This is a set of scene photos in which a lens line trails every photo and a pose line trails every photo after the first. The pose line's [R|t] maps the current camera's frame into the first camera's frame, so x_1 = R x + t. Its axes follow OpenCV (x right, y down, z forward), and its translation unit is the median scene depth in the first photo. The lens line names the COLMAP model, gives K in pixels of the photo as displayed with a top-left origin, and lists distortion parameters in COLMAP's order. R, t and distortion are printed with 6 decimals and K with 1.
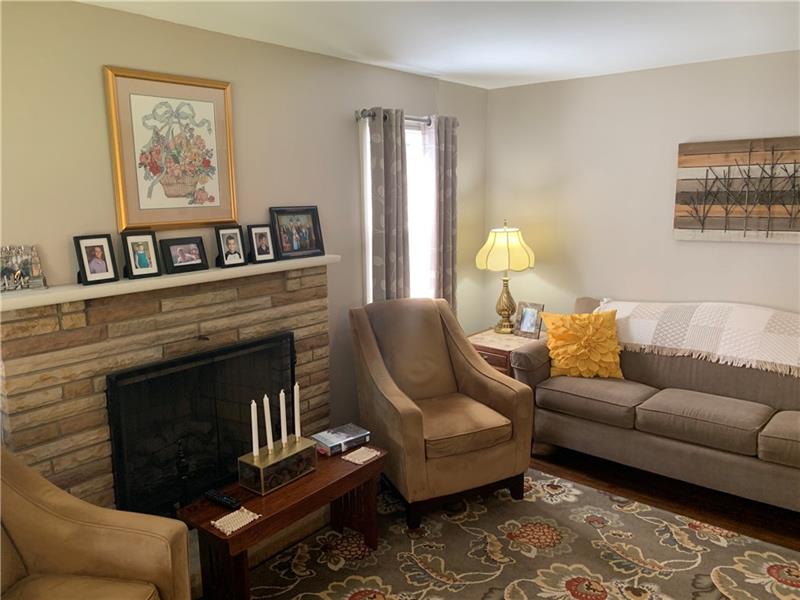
lens RADIAL K [[612.8, 0, 397.6], [0, 612.8, 290.2], [0, 0, 1]] dist [0.083000, -0.101177]
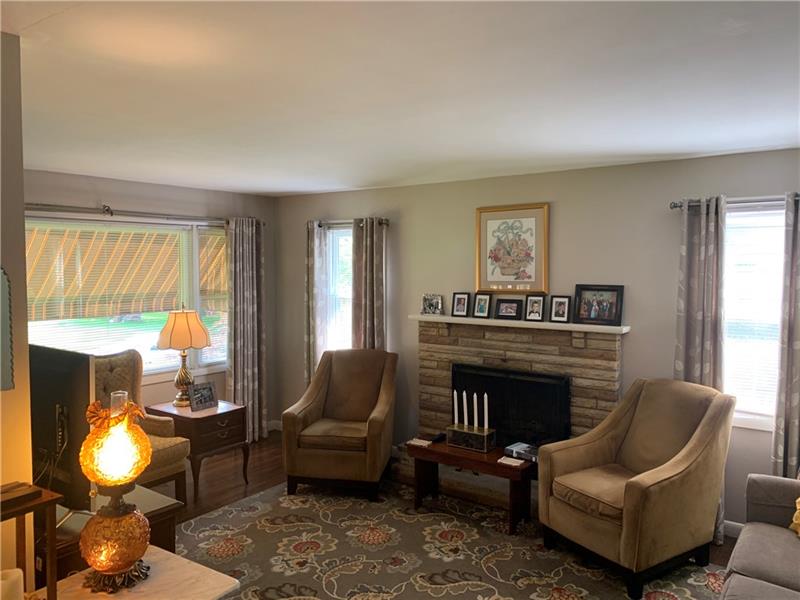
lens RADIAL K [[612.8, 0, 397.6], [0, 612.8, 290.2], [0, 0, 1]] dist [0.083000, -0.101177]
pose [[0.057632, 0.055664, -0.996785, 1.269803], [-0.164853, 0.985269, 0.045489, -0.132084], [0.984633, 0.161701, 0.065959, 0.577364]]
